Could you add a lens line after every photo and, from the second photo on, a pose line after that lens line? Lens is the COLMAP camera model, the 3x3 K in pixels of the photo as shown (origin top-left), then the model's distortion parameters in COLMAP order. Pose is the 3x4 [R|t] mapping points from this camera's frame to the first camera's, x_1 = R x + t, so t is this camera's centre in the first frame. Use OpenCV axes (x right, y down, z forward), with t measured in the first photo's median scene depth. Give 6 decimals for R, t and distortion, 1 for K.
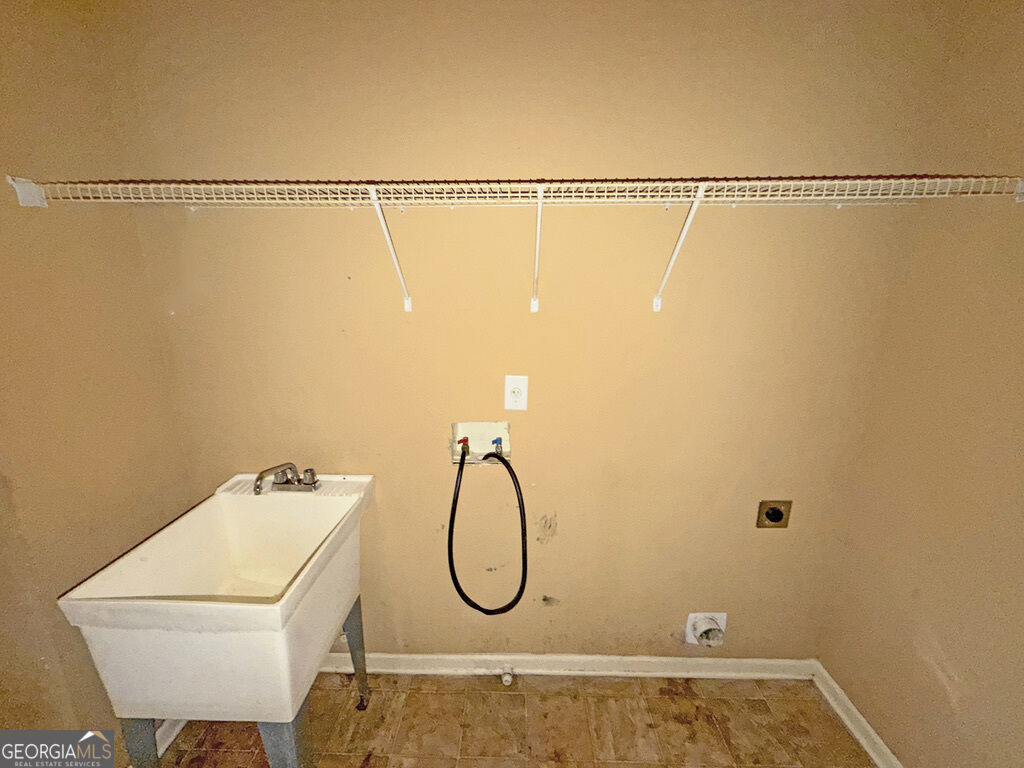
lens RADIAL K [[409.2, 0, 507.7], [0, 409.2, 381.3], [0, 0, 1]] dist [0.006980, 0.000208]
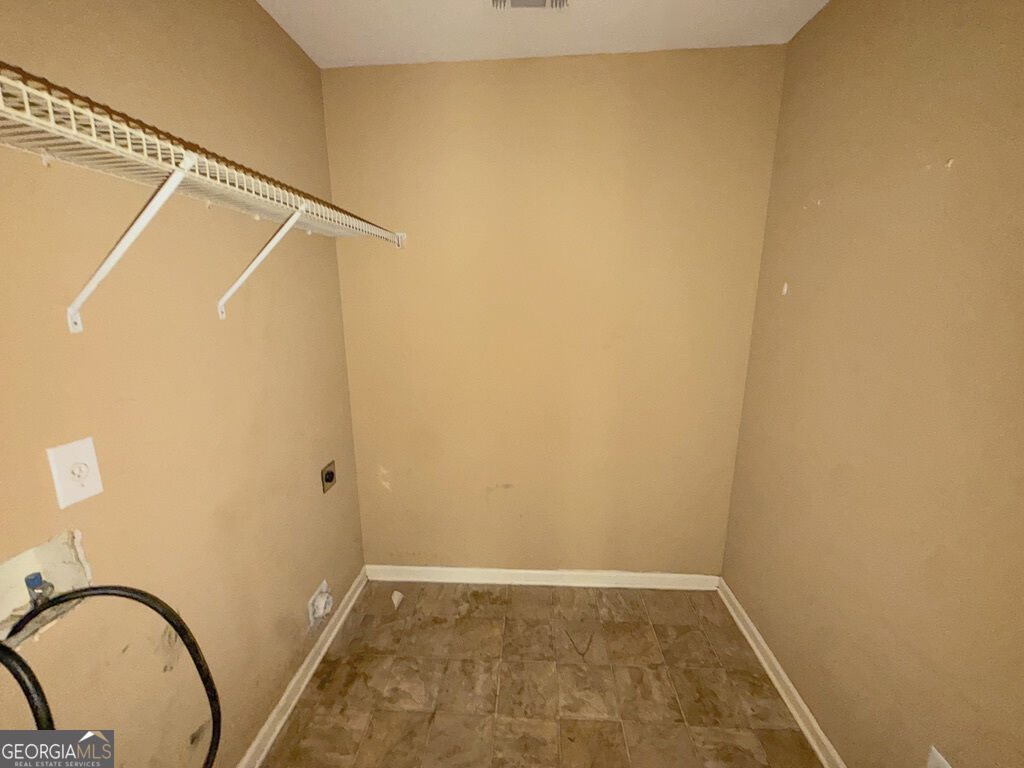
lens RADIAL K [[409.2, 0, 507.7], [0, 409.2, 381.3], [0, 0, 1]] dist [0.006980, 0.000208]
pose [[0.053266, -0.214607, 0.975247, -0.461873], [0.244291, 0.949758, 0.195656, -0.056685], [-0.968238, 0.227822, 0.103016, 0.290824]]
